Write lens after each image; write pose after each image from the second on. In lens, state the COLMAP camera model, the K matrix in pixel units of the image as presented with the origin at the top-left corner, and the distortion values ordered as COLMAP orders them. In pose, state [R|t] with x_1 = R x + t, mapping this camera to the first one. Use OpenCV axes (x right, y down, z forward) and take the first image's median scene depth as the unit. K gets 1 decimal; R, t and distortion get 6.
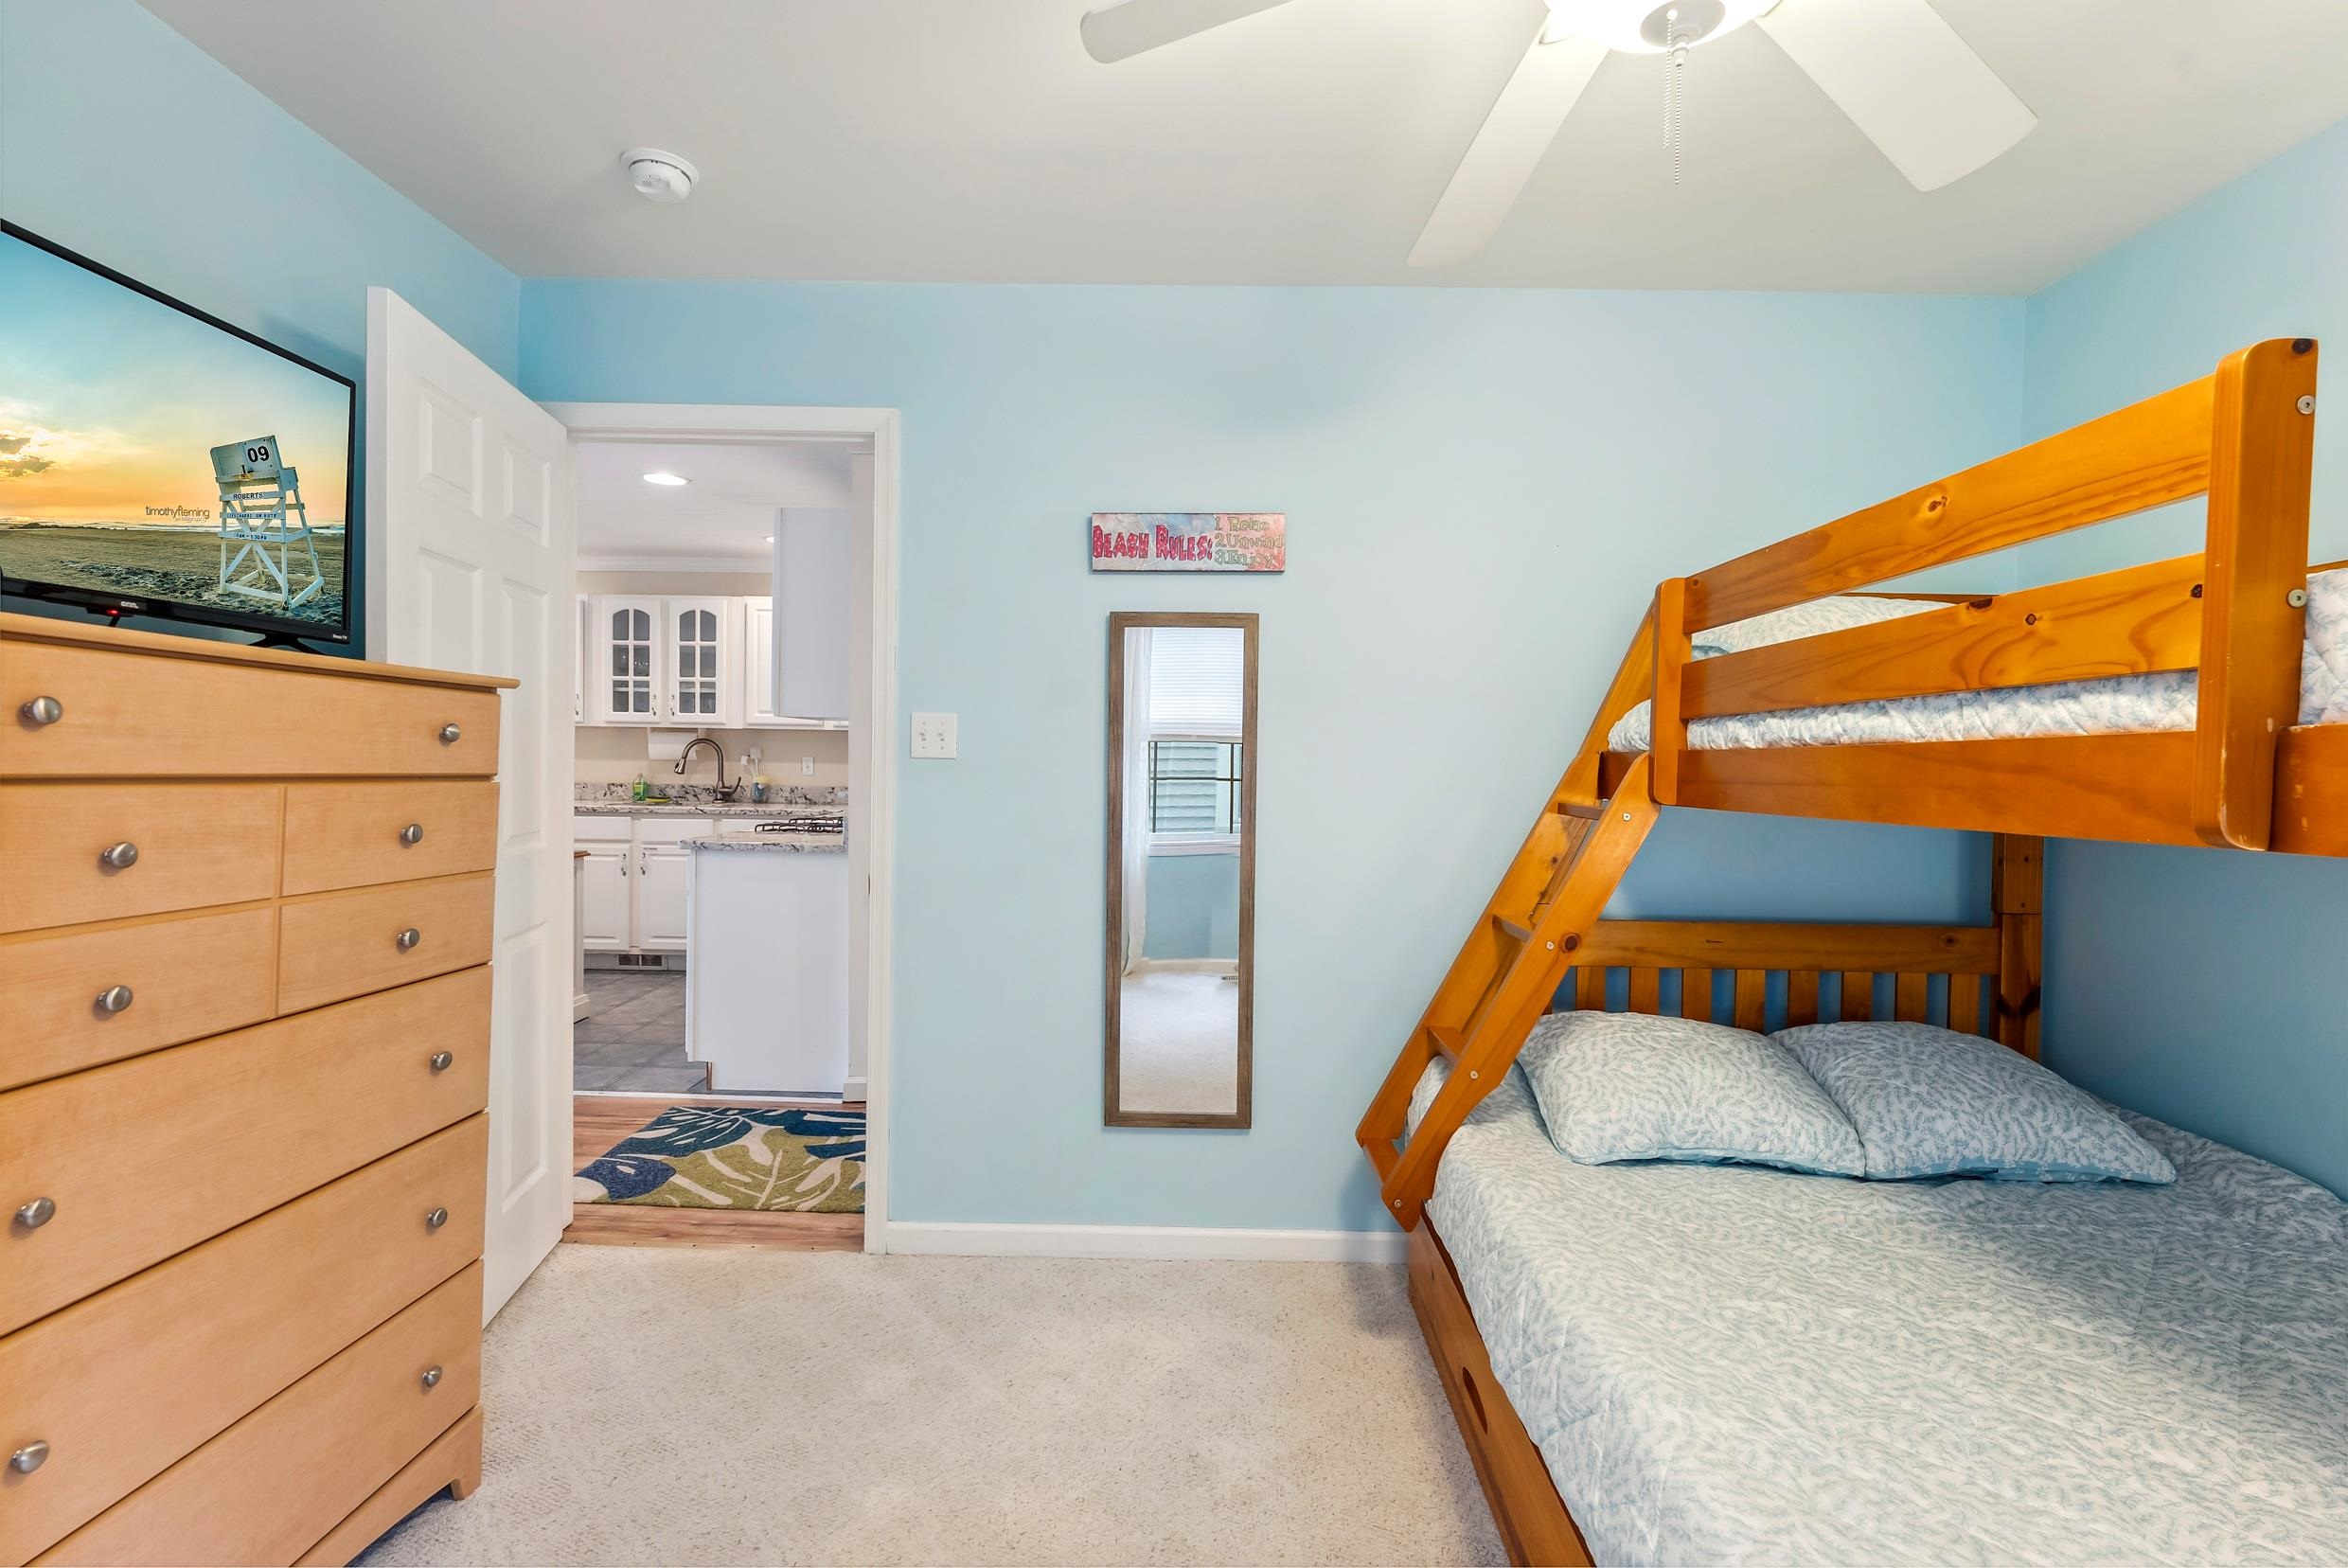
lens RADIAL K [[1064.9, 0, 1180.1], [0, 1064.9, 786.7], [0, 0, 1]] dist [0.001046, 0.000061]
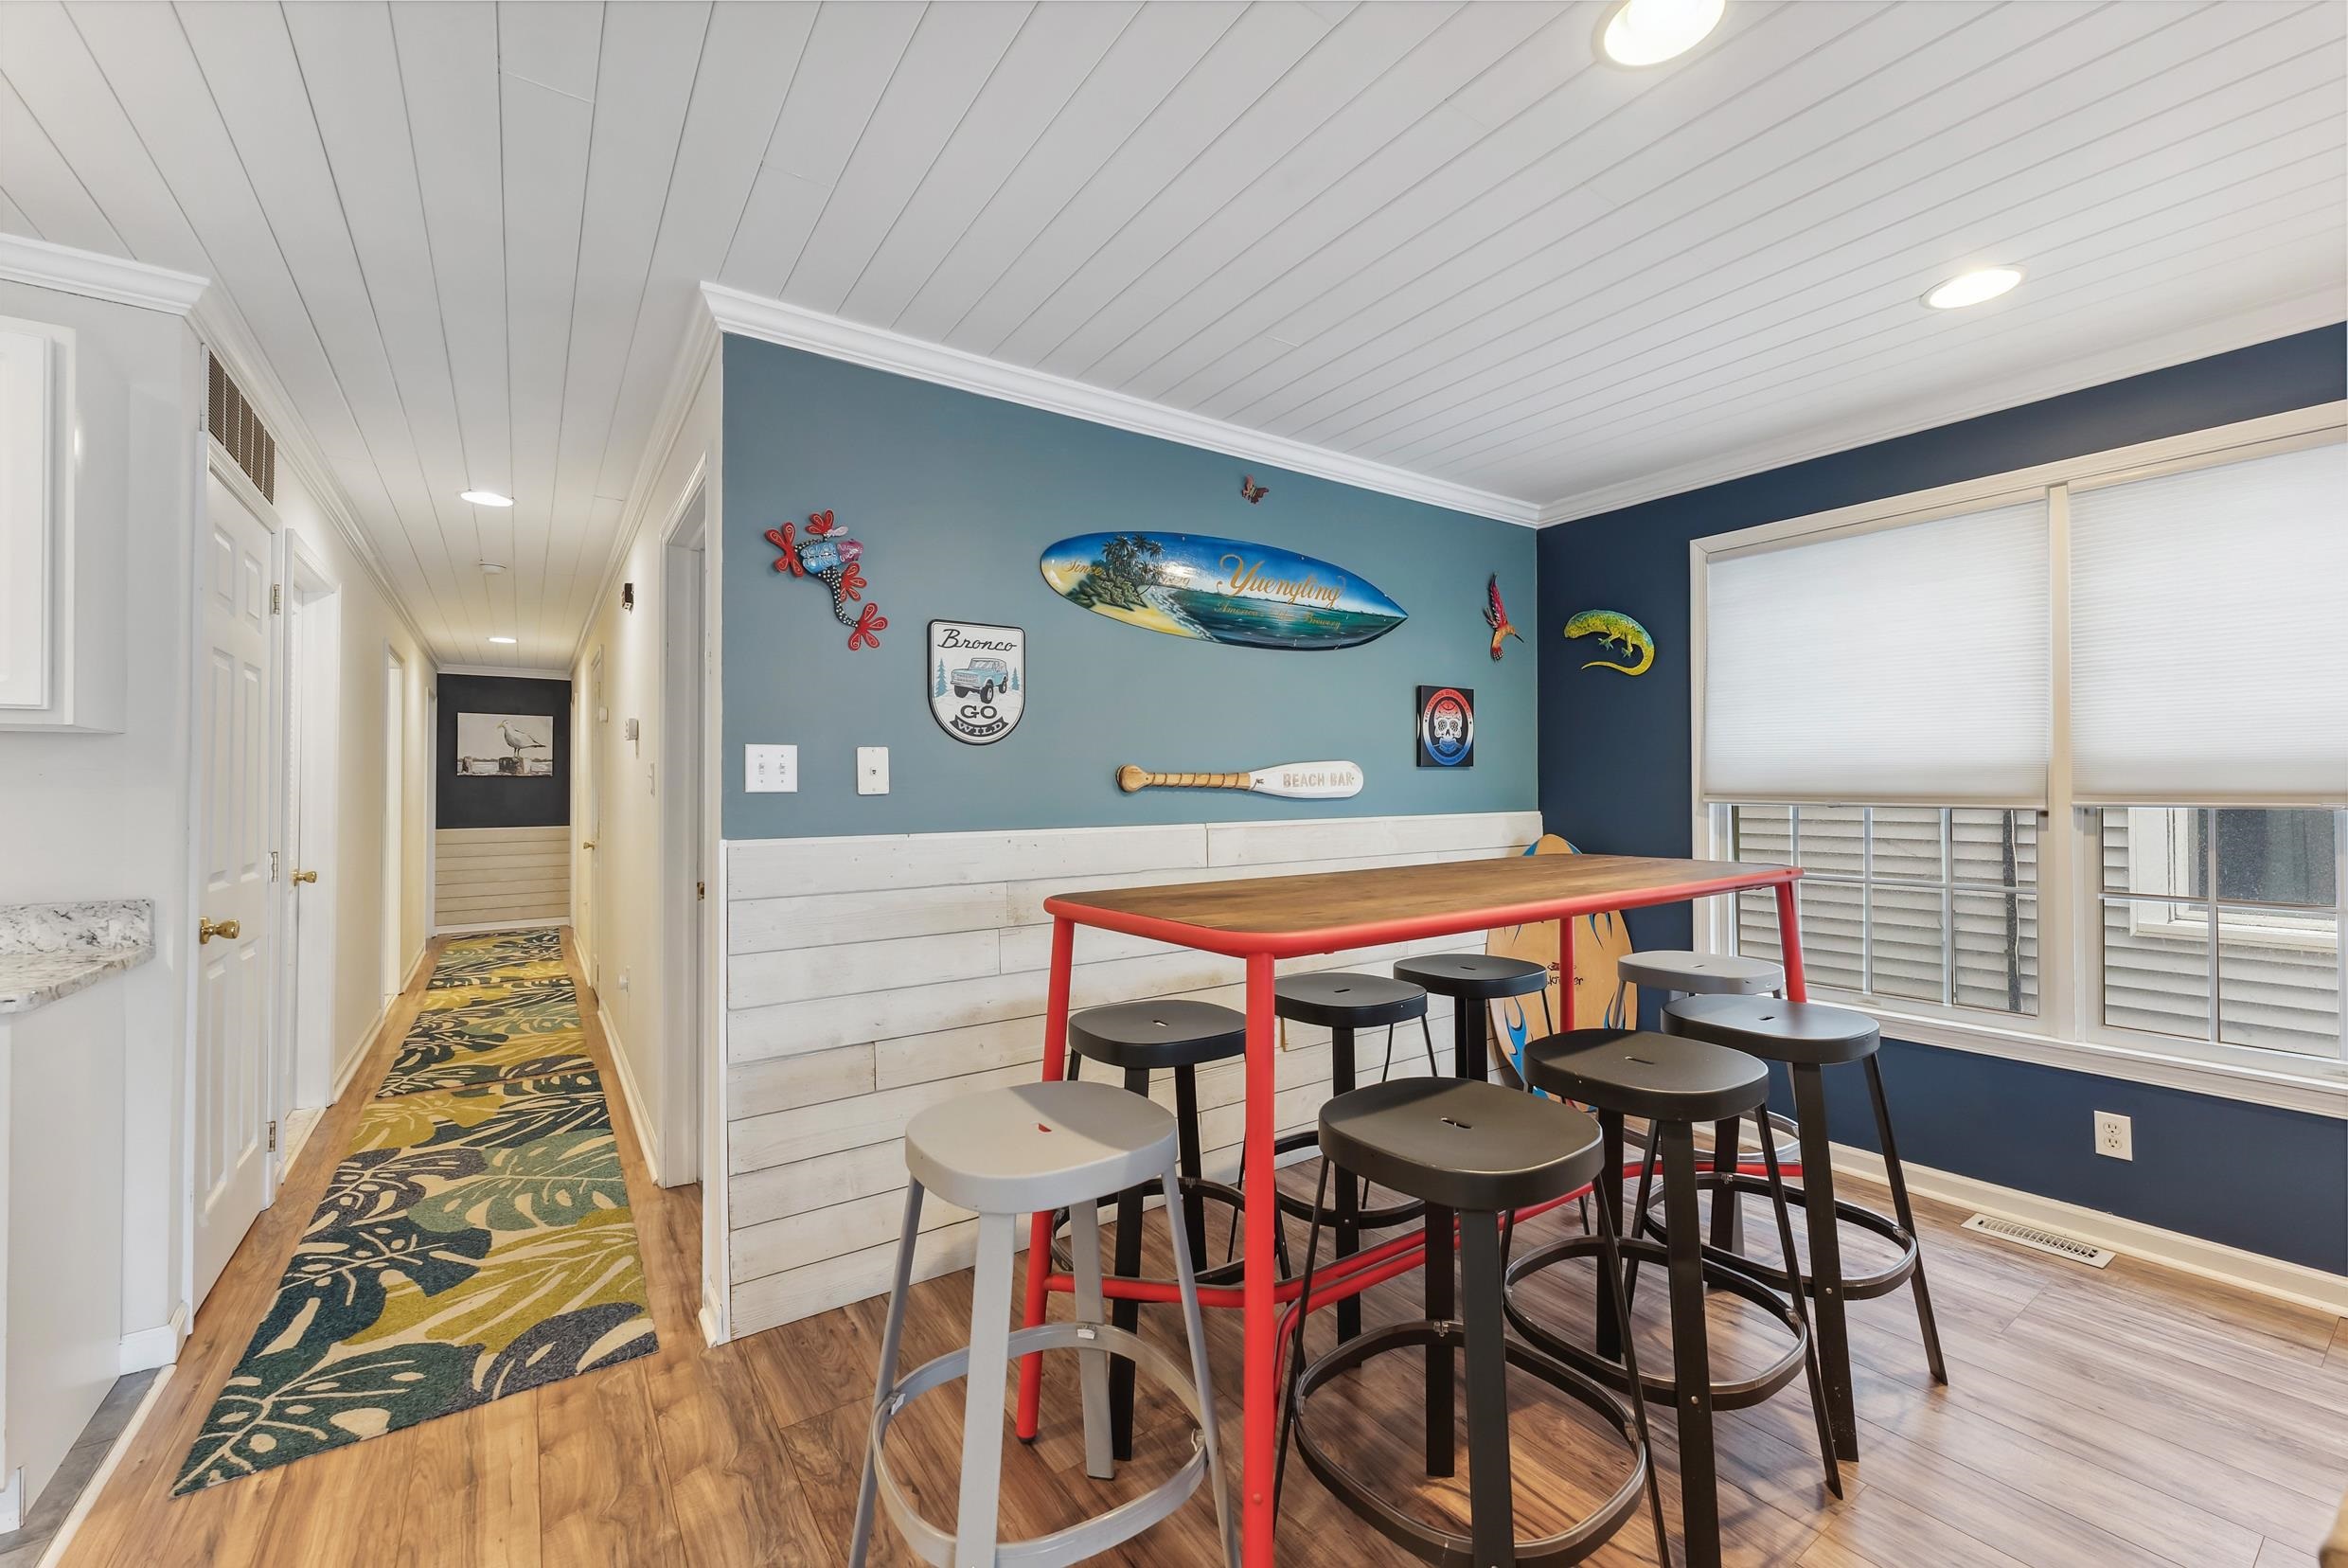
lens RADIAL K [[932.2, 0, 1175.4], [0, 932.2, 779.3], [0, 0, 1]] dist [-0.000123, -0.000432]
pose [[-0.585955, -0.005047, 0.810328, -0.681954], [0.011816, 0.999821, 0.014771, -0.027508], [-0.810257, 0.018230, -0.585790, 0.524651]]
